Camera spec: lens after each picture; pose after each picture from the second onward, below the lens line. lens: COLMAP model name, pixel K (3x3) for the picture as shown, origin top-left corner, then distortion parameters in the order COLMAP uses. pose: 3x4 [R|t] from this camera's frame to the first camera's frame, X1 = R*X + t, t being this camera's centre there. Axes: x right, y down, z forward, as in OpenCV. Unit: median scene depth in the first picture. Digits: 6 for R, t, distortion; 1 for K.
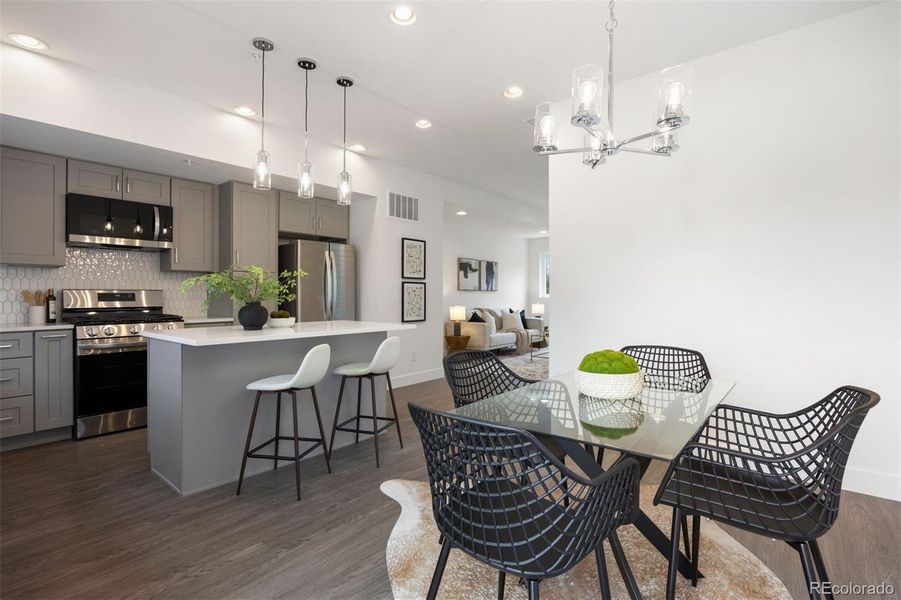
lens RADIAL K [[432.9, 0, 452.0], [0, 432.9, 299.2], [0, 0, 1]] dist [-0.016042, 0.000276]
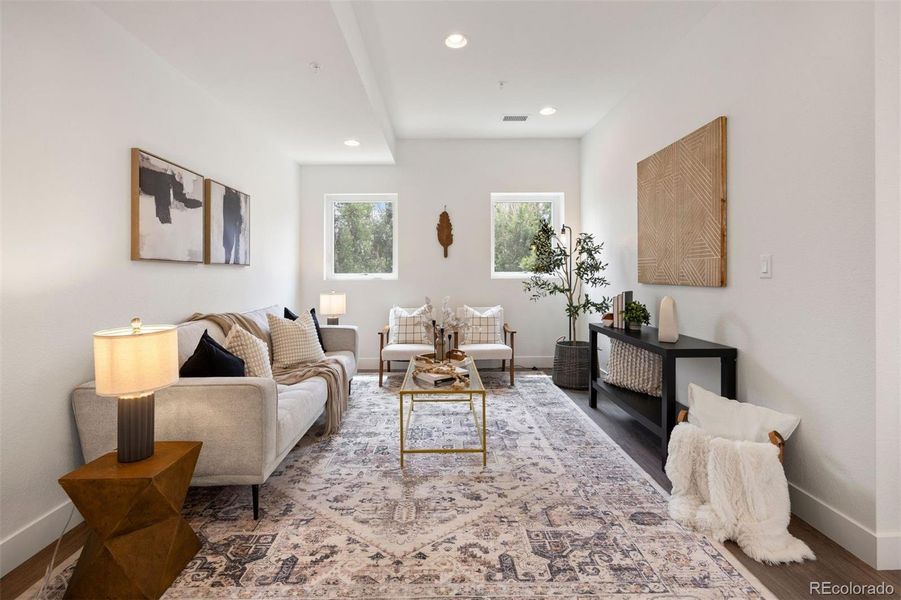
lens RADIAL K [[414.6, 0, 468.0], [0, 414.6, 275.4], [0, 0, 1]] dist [-0.030100, 0.000271]
pose [[0.747161, 0.000677, 0.664642, 0.001864], [0.001414, 0.999996, -0.002609, -0.014307], [-0.664641, 0.002889, 0.747157, 0.963380]]
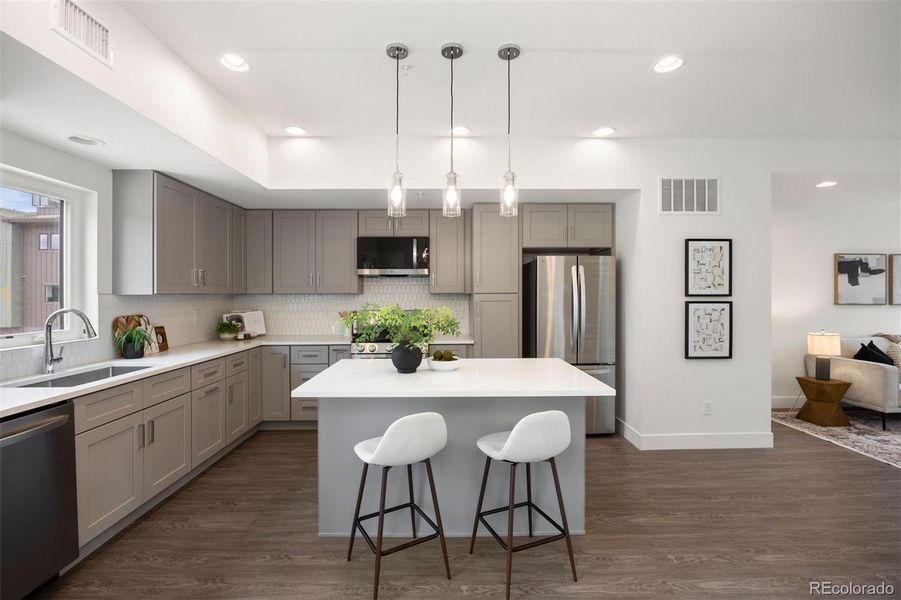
lens RADIAL K [[398.3, 0, 448.1], [0, 398.3, 294.5], [0, 0, 1]] dist [-0.018308, 0.000489]
pose [[0.647762, -0.000665, -0.761842, 0.125080], [-0.003365, 0.999987, -0.003734, -0.047562], [0.761835, 0.004983, 0.647752, 0.285381]]
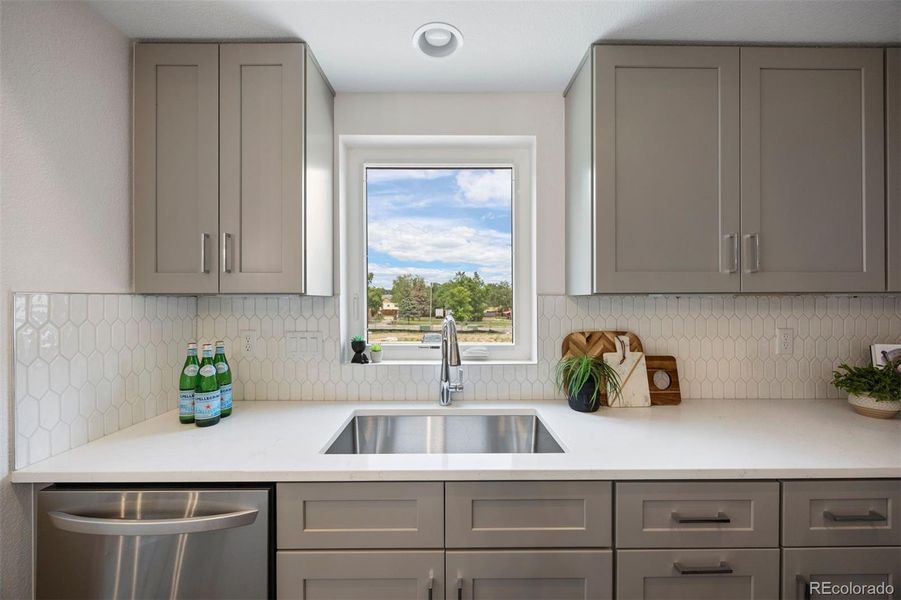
lens RADIAL K [[346.5, 0, 450.1], [0, 346.5, 299.3], [0, 0, 1]] dist [0.001902, 0.000179]
pose [[-0.764382, 0.001017, -0.644763, -0.321045], [-0.001543, 0.999993, 0.003406, -0.045373], [0.644762, 0.003598, -0.764375, 0.445834]]
